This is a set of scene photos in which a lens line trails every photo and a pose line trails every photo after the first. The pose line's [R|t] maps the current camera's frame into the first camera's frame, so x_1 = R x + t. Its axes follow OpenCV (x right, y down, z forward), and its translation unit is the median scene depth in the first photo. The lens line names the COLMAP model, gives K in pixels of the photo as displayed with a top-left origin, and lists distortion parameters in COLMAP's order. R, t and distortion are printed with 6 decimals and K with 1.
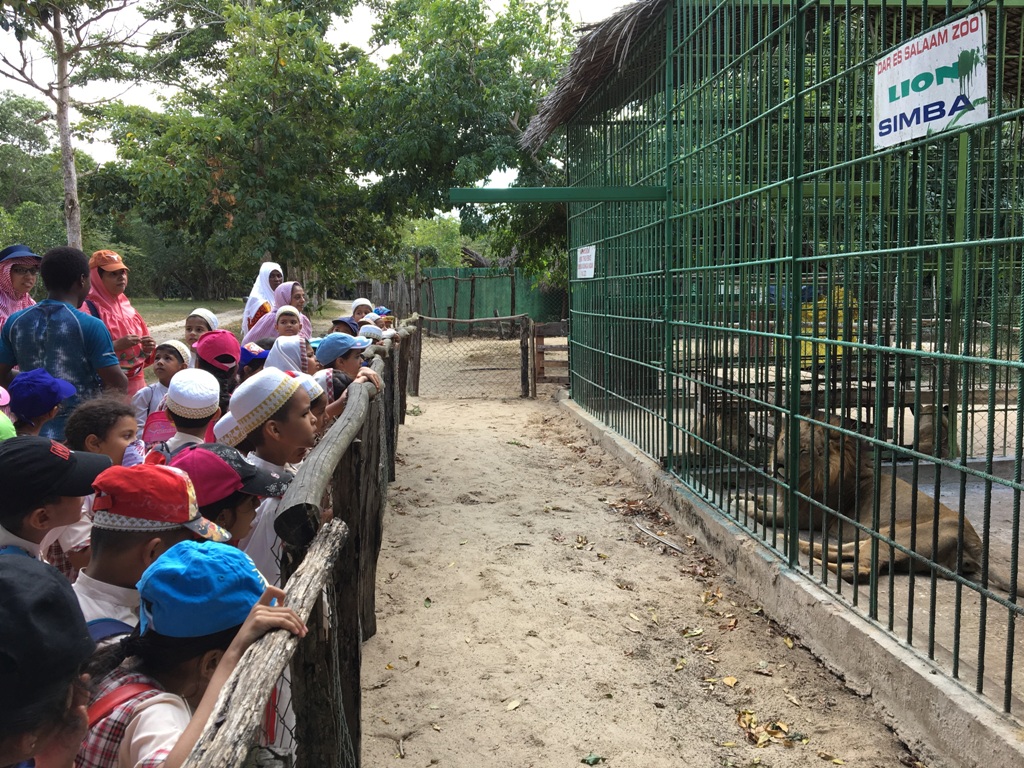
lens RADIAL K [[840.4, 0, 505.7], [0, 840.4, 382.2], [0, 0, 1]] dist [0.010501, -0.026651]
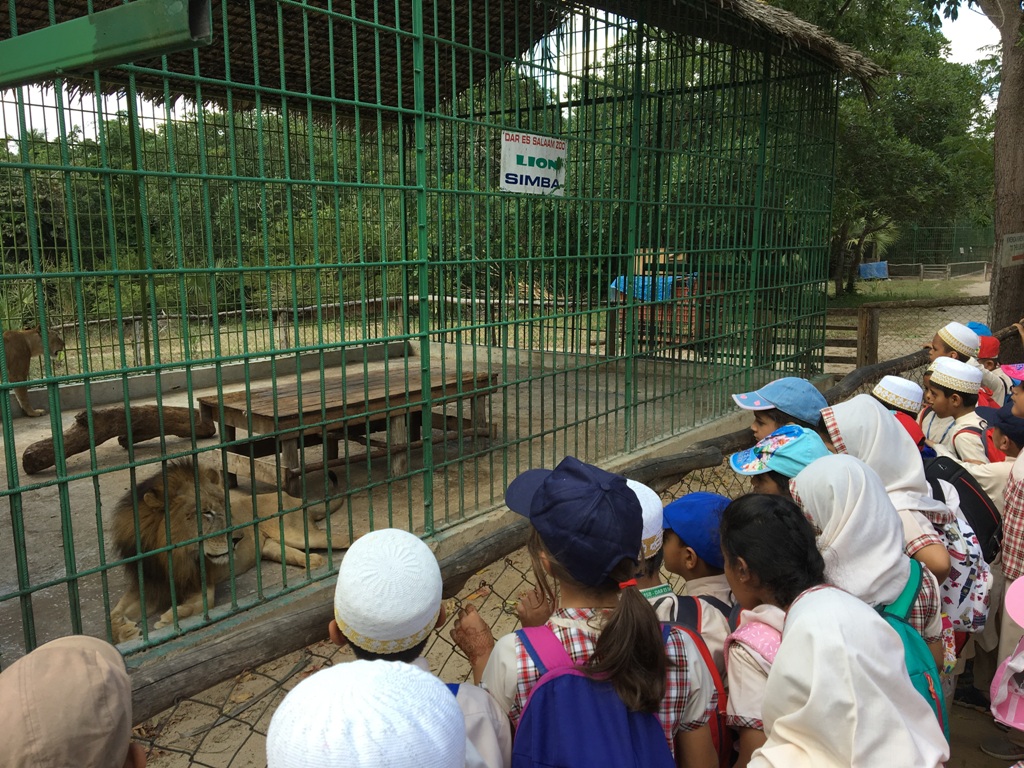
lens RADIAL K [[840.4, 0, 512.1], [0, 840.4, 384.4], [0, 0, 1]] dist [0.010501, -0.026651]
pose [[-0.715910, -0.104021, 0.690401, -0.682580], [0.088742, 0.967263, 0.237756, -0.322277], [-0.692530, 0.231479, -0.683242, 2.255360]]
